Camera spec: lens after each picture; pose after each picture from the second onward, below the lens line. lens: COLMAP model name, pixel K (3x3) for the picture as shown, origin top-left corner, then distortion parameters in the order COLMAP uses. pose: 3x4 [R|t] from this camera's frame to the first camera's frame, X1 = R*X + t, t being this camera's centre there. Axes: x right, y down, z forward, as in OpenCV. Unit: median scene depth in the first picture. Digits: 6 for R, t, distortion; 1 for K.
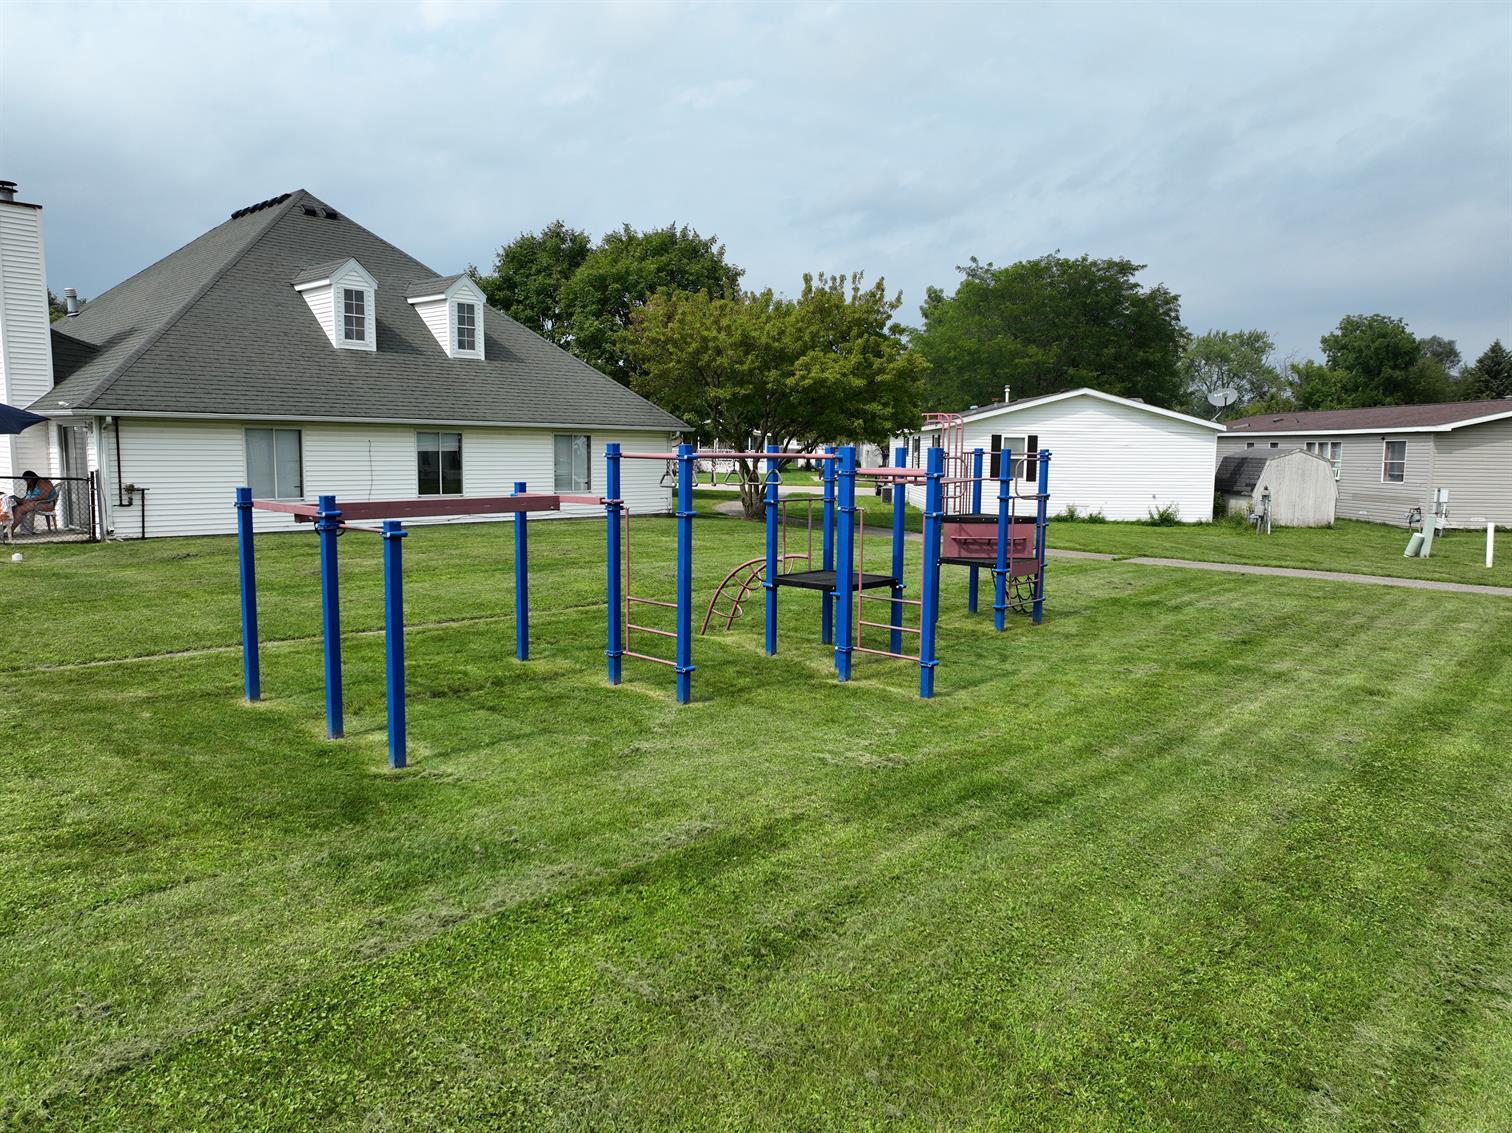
lens RADIAL K [[1055.7, 0, 756.0], [0, 1055.7, 566.5], [0, 0, 1]] dist [-0.003240, 0.002974]
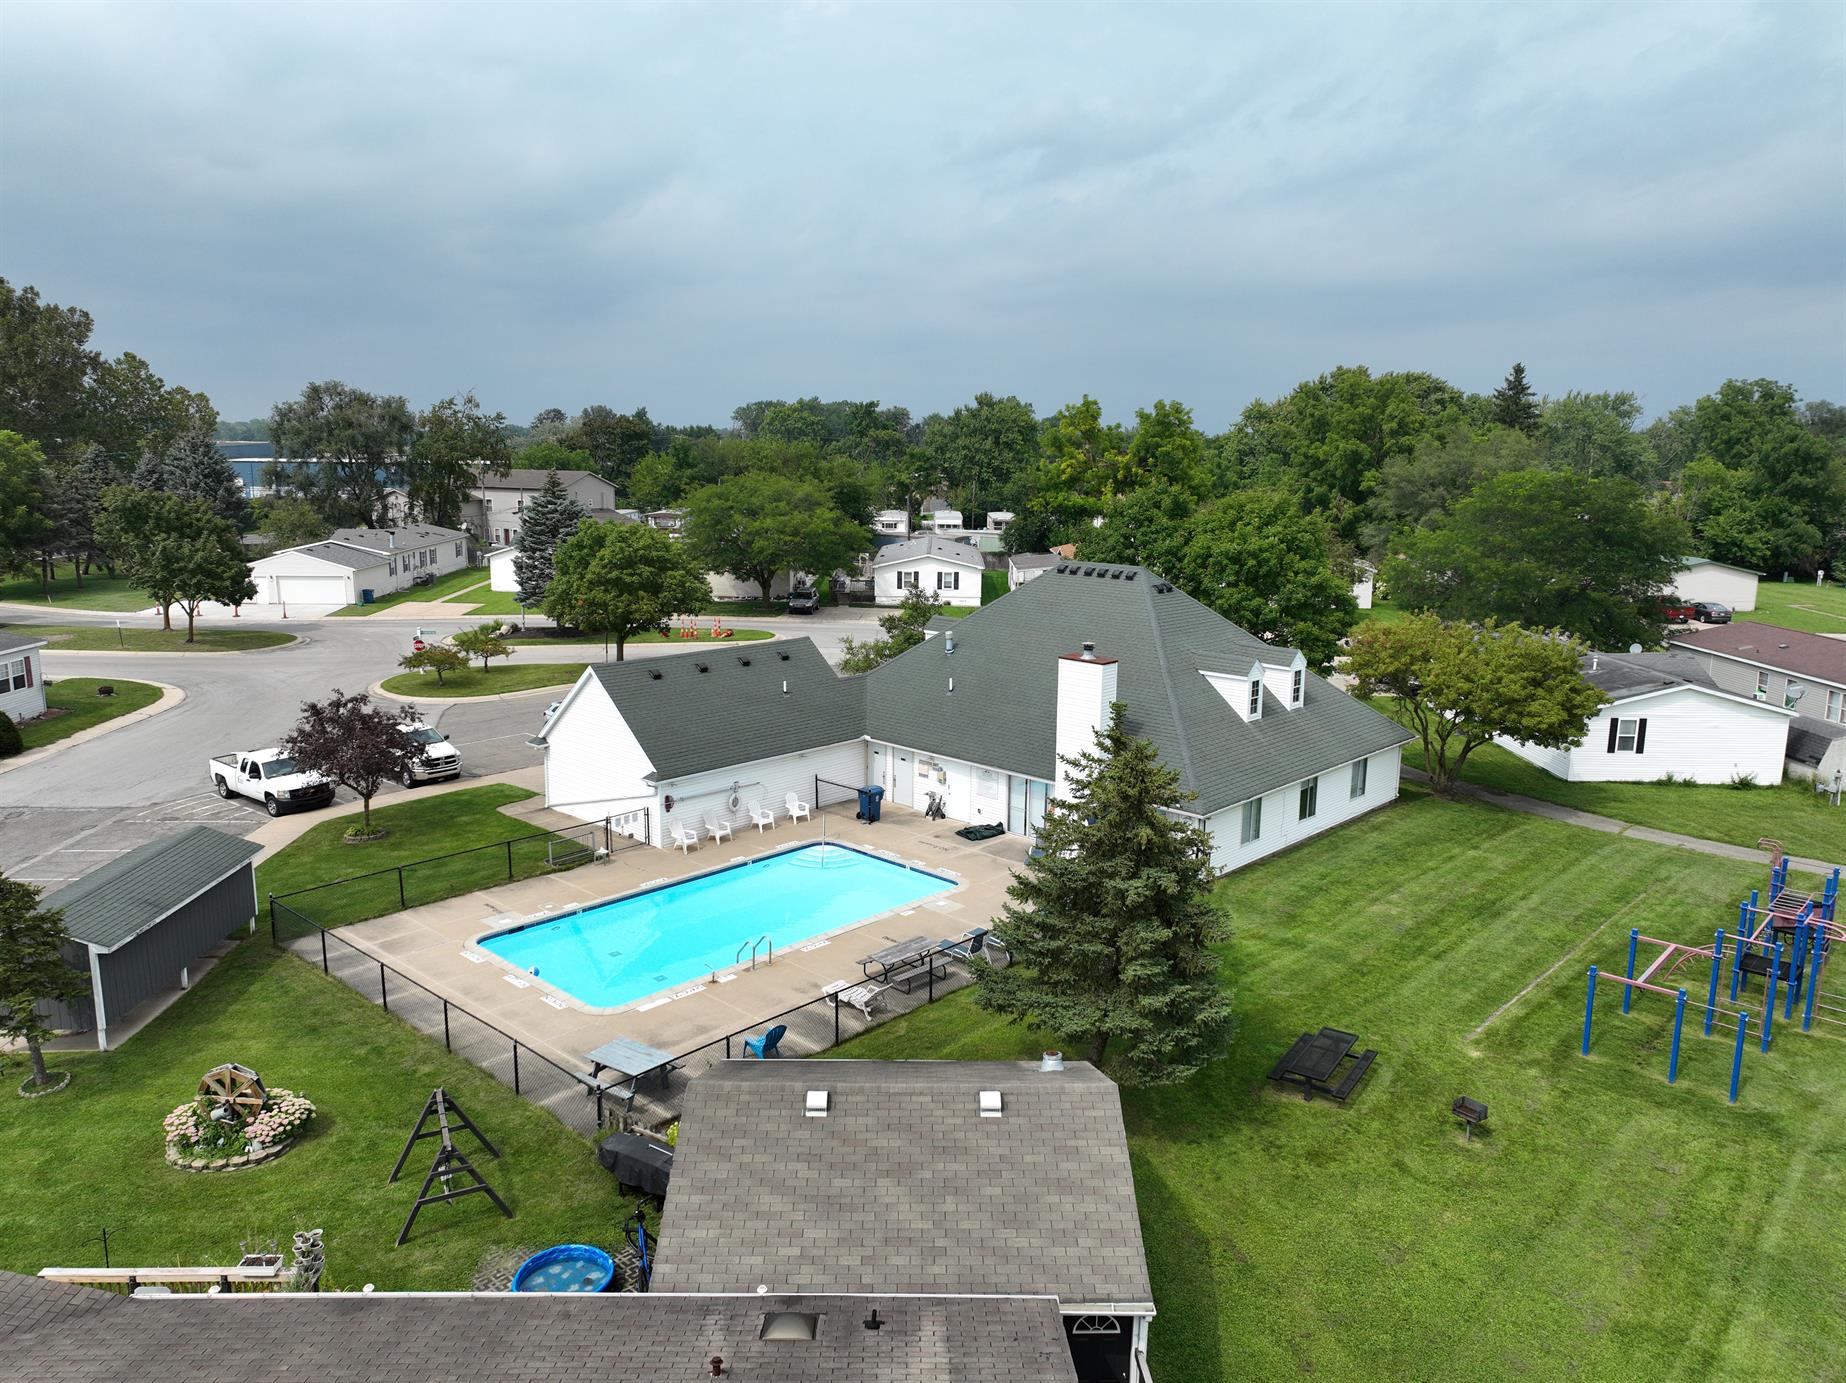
lens RADIAL K [[1288.9, 0, 923.0], [0, 1288.9, 691.5], [0, 0, 1]] dist [-0.003240, 0.002974]
pose [[0.999997, 0.002191, 0.001003, -0.587409], [-0.002261, 0.997097, 0.076104, -0.267248], [-0.000833, -0.076106, 0.997099, -0.513065]]
